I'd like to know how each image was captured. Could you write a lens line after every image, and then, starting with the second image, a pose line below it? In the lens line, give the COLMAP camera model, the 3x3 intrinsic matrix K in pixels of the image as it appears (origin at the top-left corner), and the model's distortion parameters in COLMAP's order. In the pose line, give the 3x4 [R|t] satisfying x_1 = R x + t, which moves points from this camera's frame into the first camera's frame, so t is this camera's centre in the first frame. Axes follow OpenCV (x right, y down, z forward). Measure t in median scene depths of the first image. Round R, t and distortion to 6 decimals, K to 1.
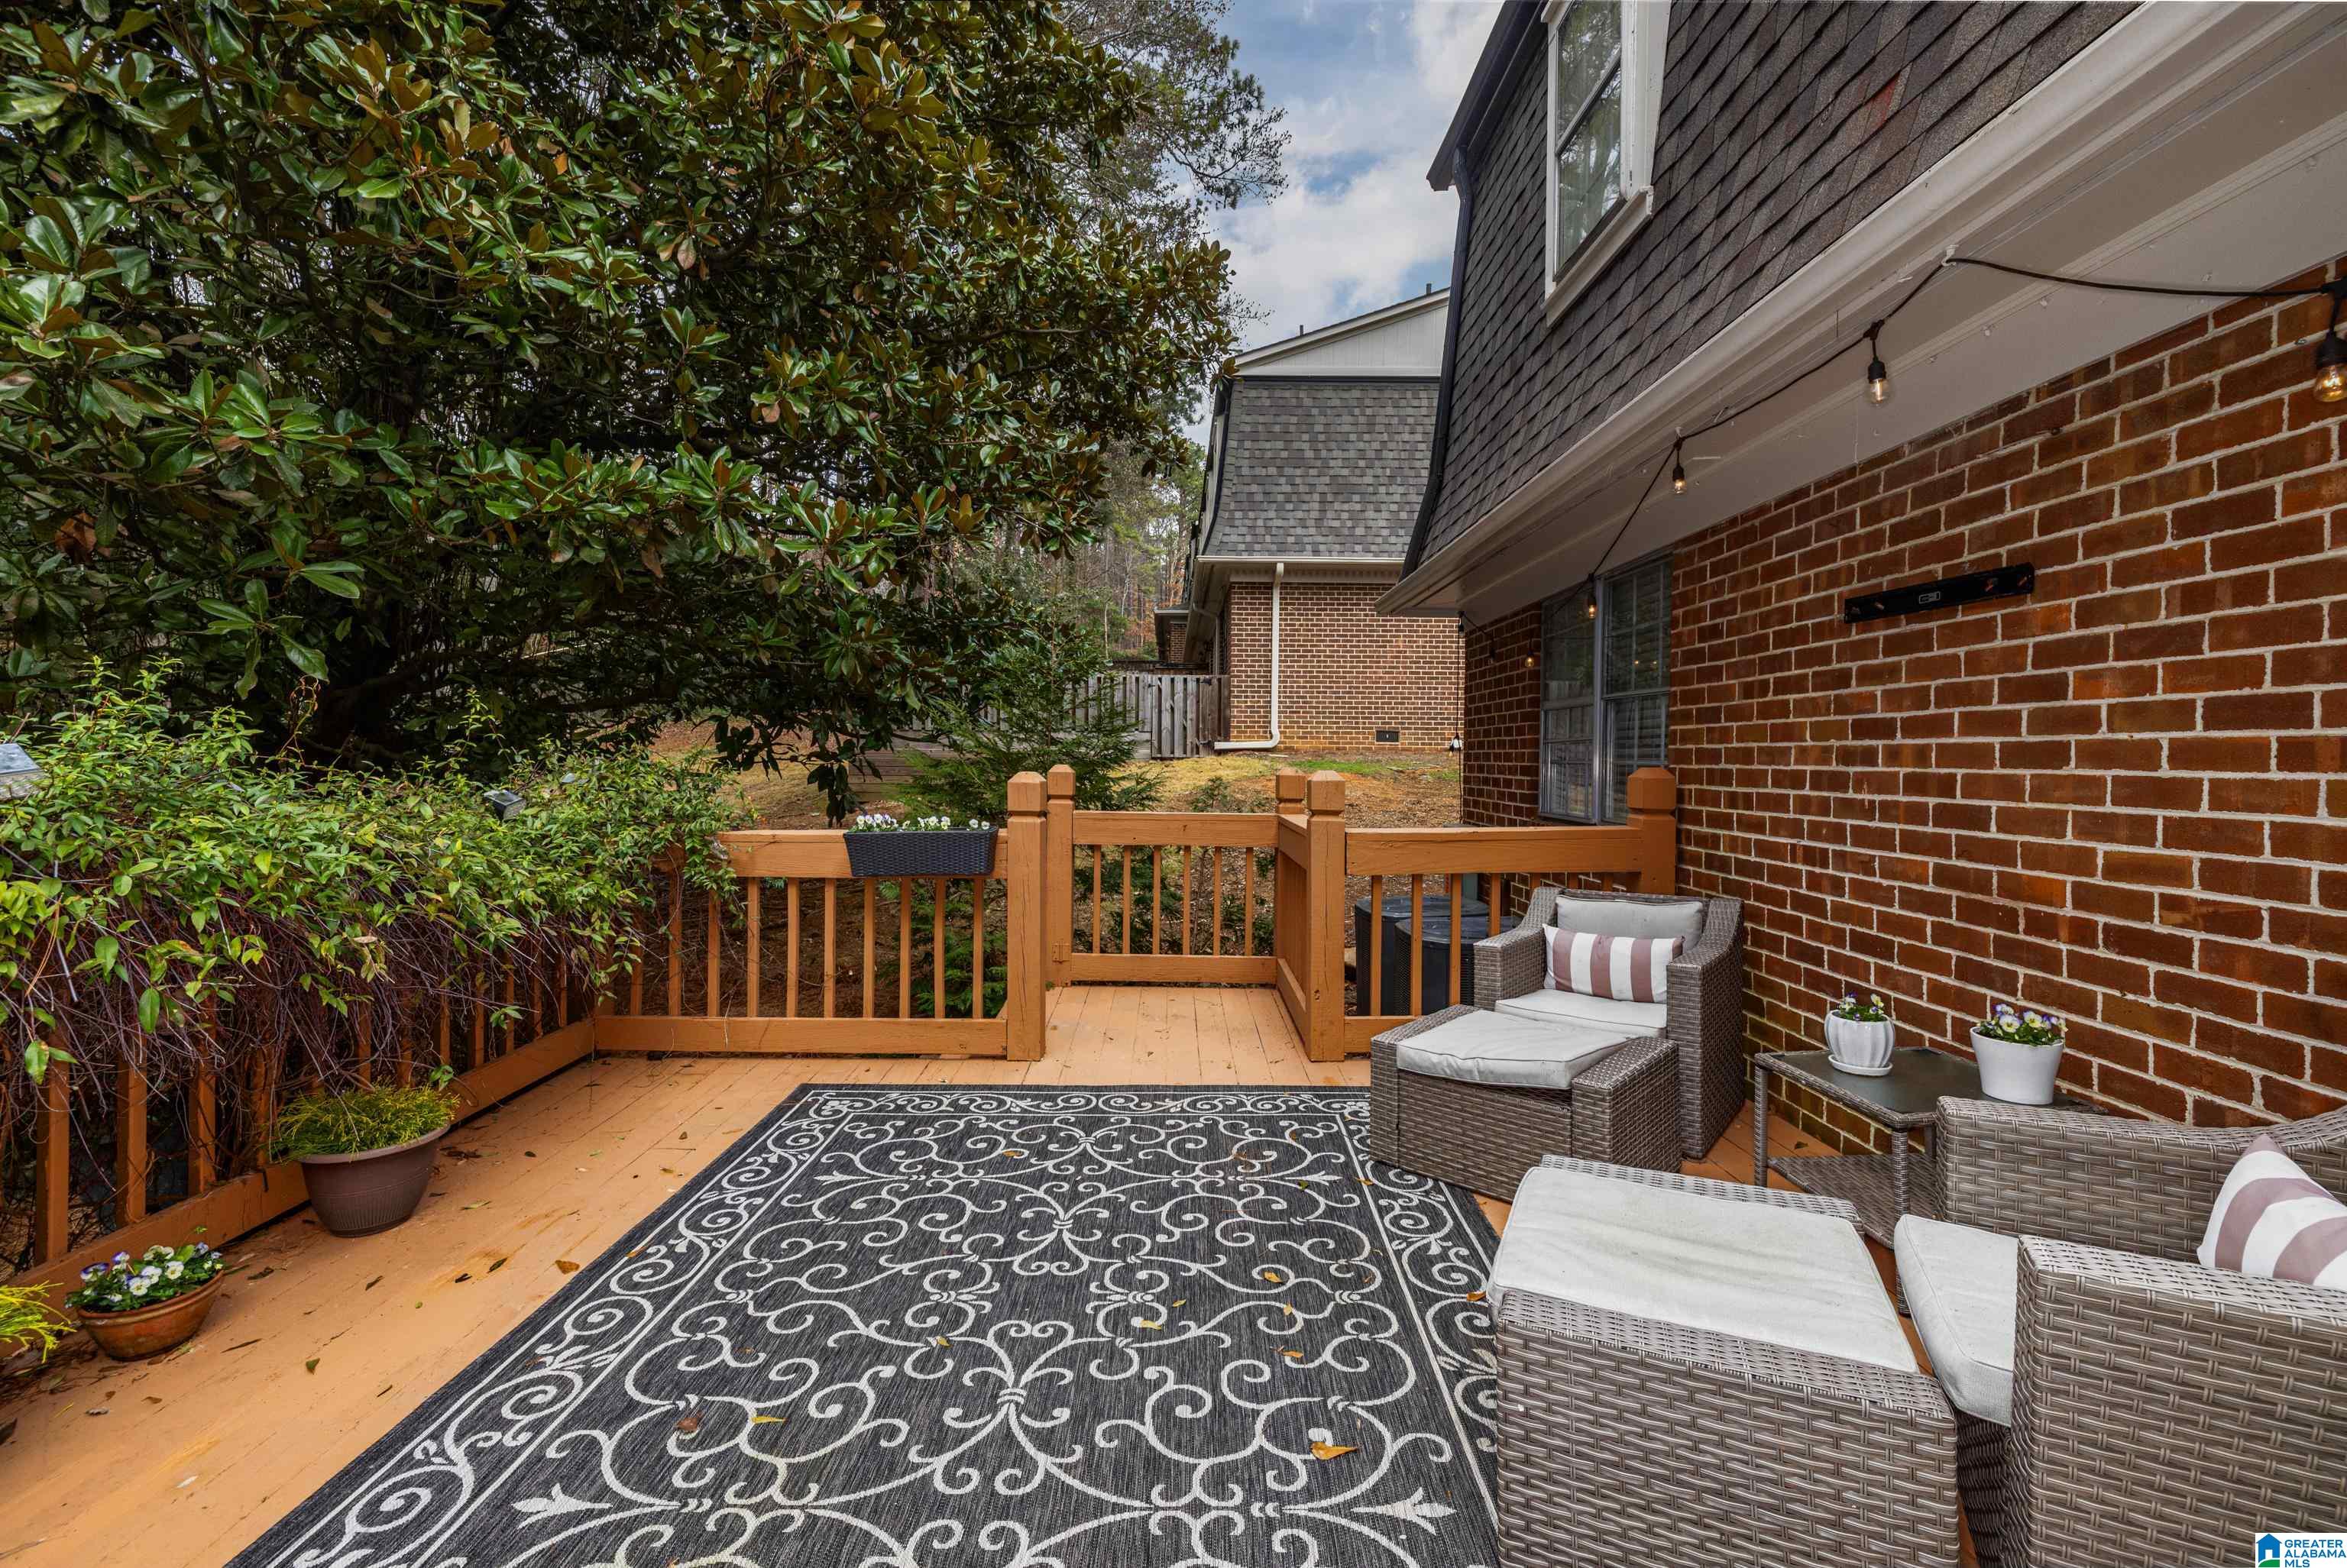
lens RADIAL K [[986.3, 0, 1178.9], [0, 986.3, 771.0], [0, 0, 1]] dist [-0.001889, 0.002120]
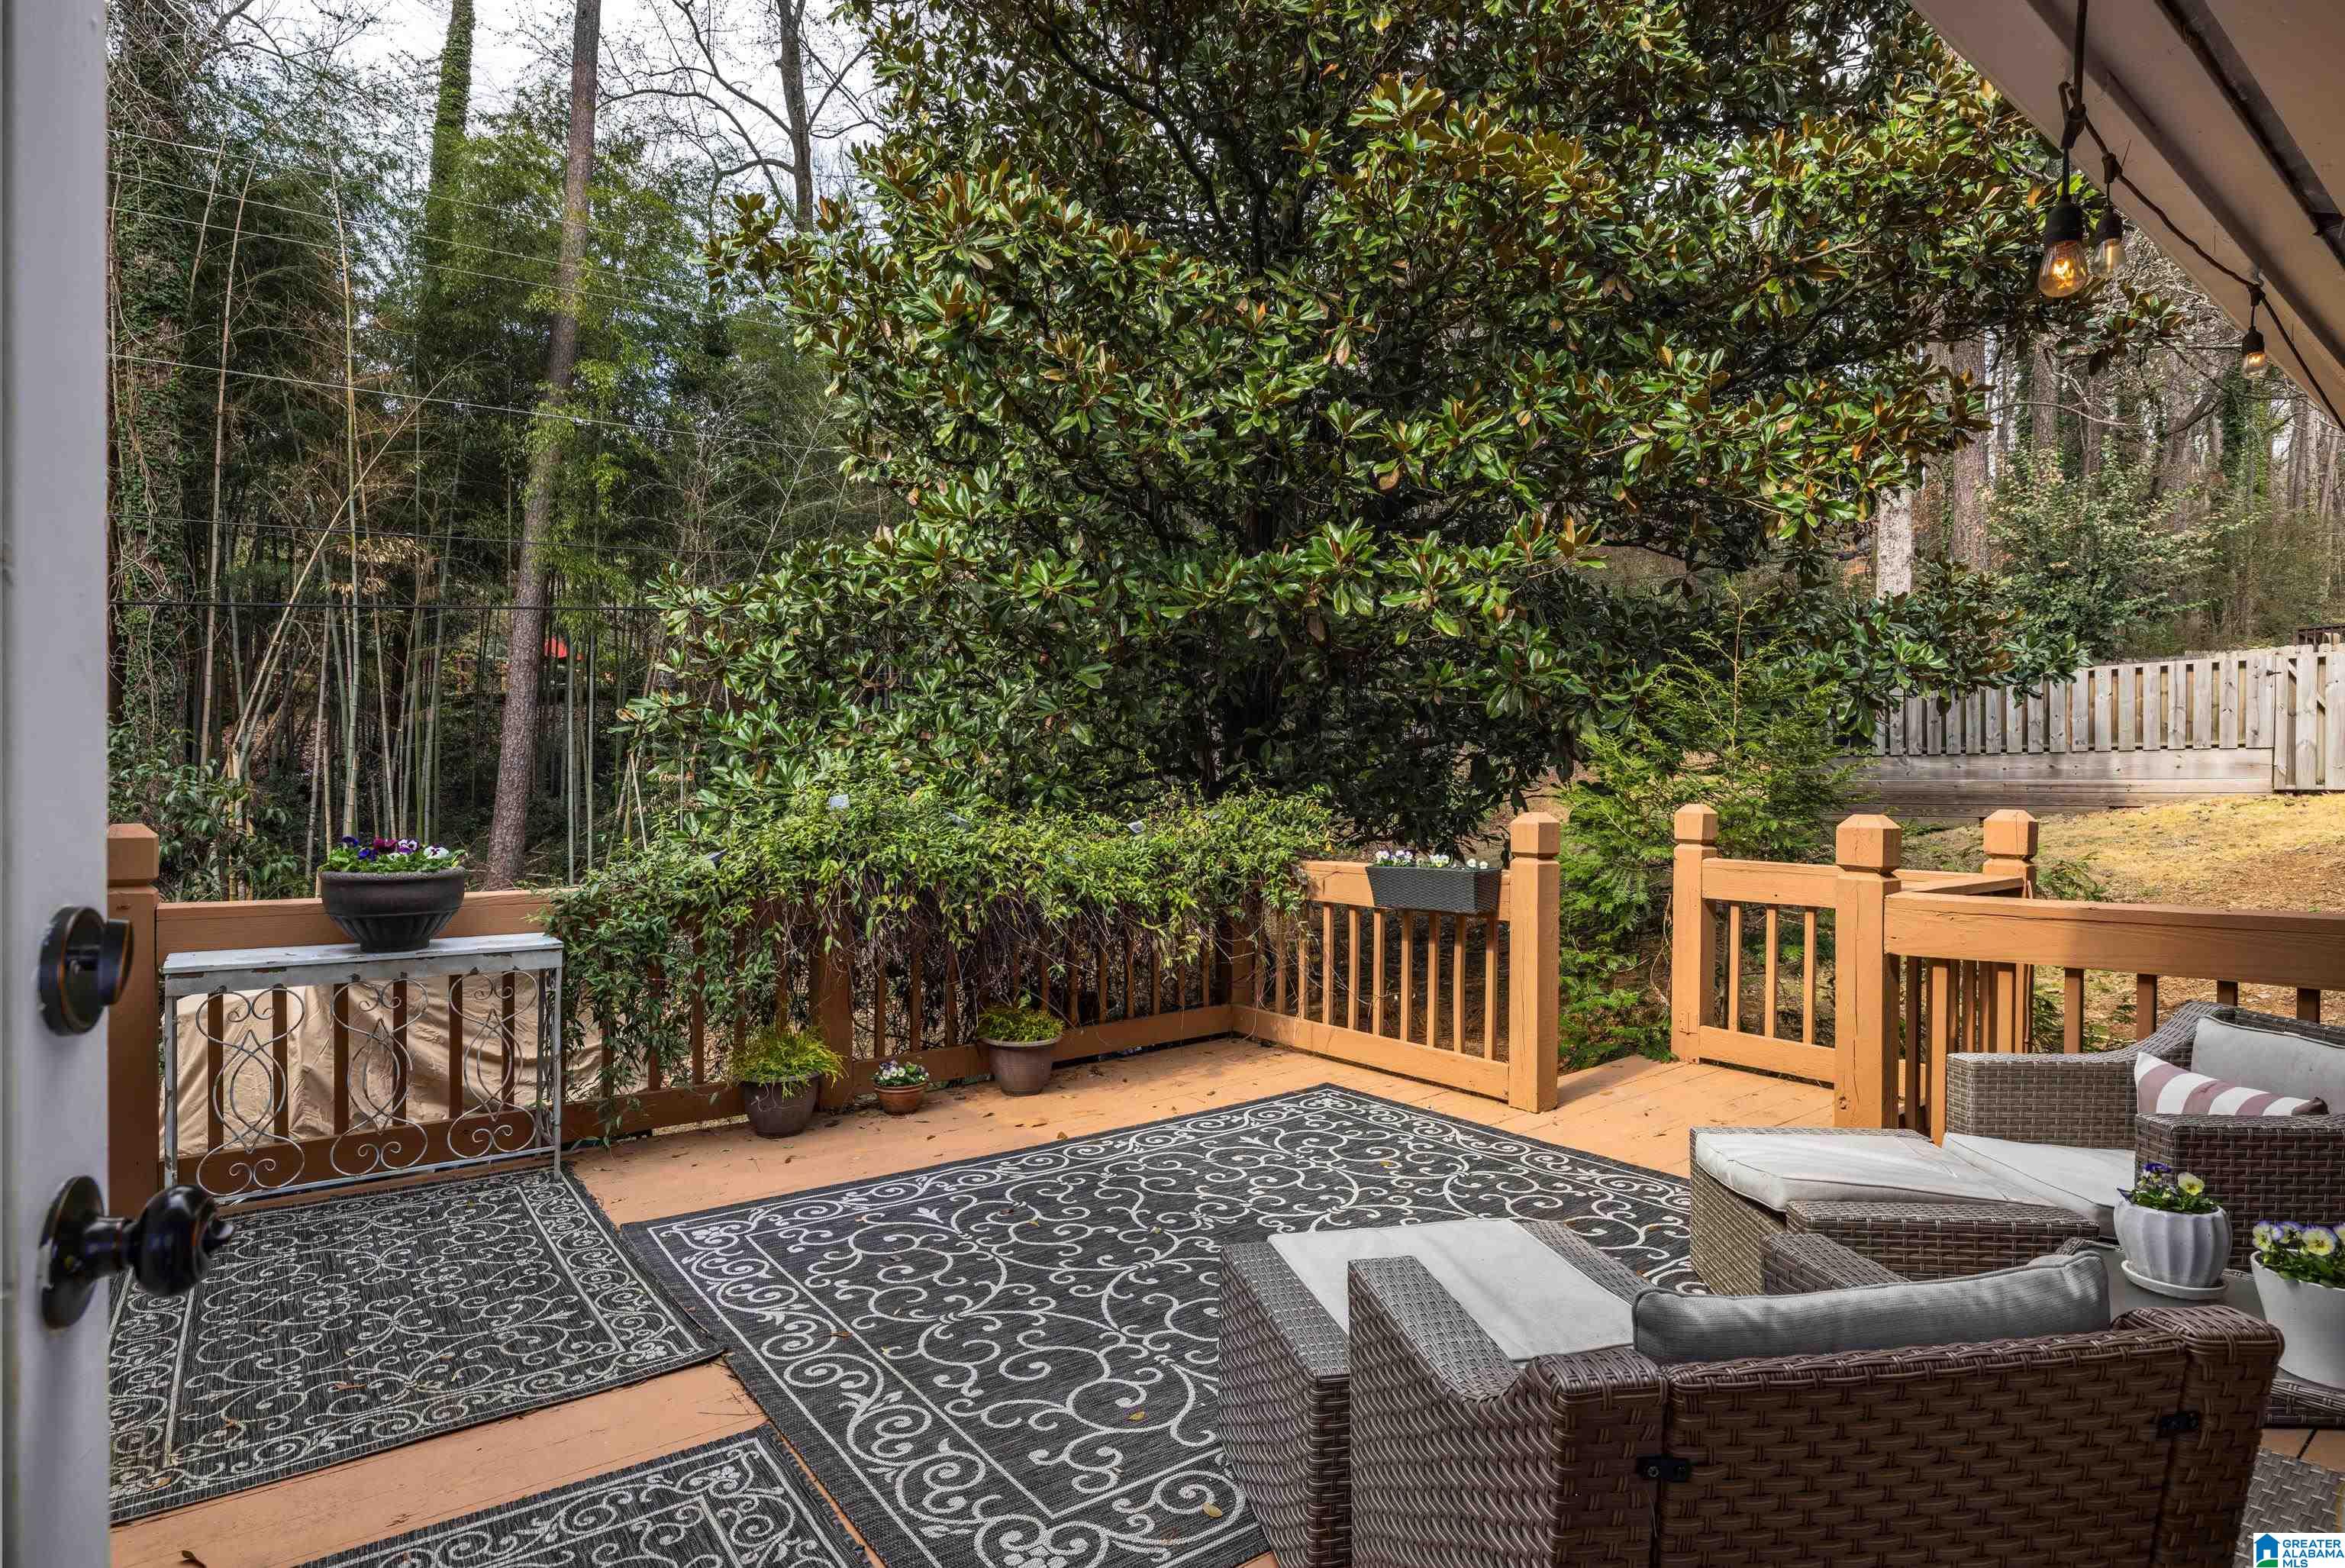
lens RADIAL K [[1215.2, 0, 1166.1], [0, 1215.2, 793.0], [0, 0, 1]] dist [0.015726, 0.000052]
pose [[0.605342, -0.004819, -0.795951, 0.718722], [-0.004201, 0.999948, -0.009249, -0.006489], [0.795954, 0.008942, 0.605291, -0.009084]]
